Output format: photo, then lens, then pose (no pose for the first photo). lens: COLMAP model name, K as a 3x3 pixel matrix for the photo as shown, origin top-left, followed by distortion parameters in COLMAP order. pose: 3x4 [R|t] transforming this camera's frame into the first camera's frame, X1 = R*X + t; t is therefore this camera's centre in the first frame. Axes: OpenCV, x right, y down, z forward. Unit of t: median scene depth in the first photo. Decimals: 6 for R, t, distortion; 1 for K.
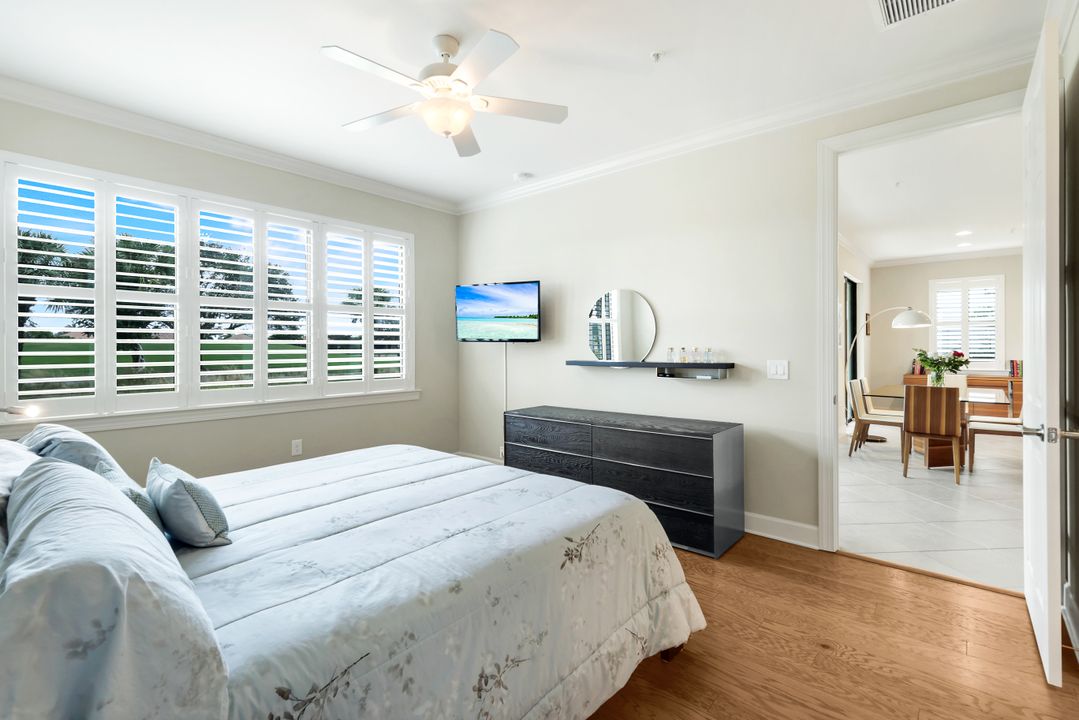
lens RADIAL K [[476.0, 0, 547.9], [0, 476.0, 354.5], [0, 0, 1]] dist [0.003542, 0.000225]
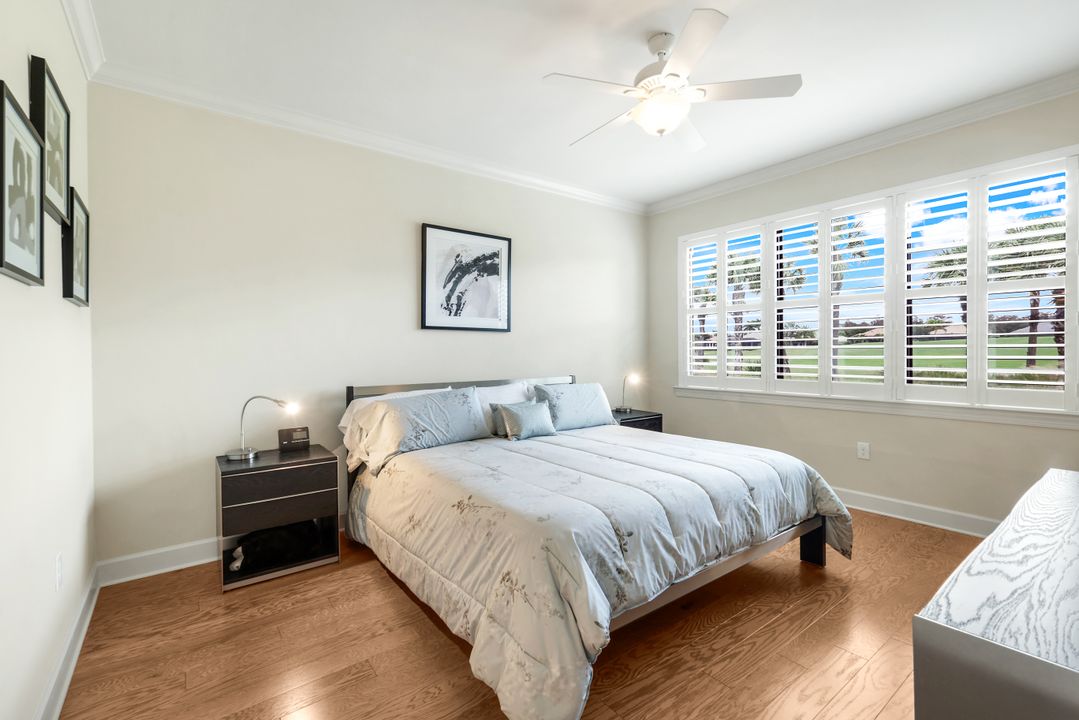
lens RADIAL K [[476.0, 0, 546.4], [0, 476.0, 356.4], [0, 0, 1]] dist [0.003542, 0.000225]
pose [[-0.200525, 0.020997, -0.979464, 0.529702], [0.002115, 0.999777, 0.020999, -0.008408], [0.979686, 0.002140, -0.200525, 0.615539]]
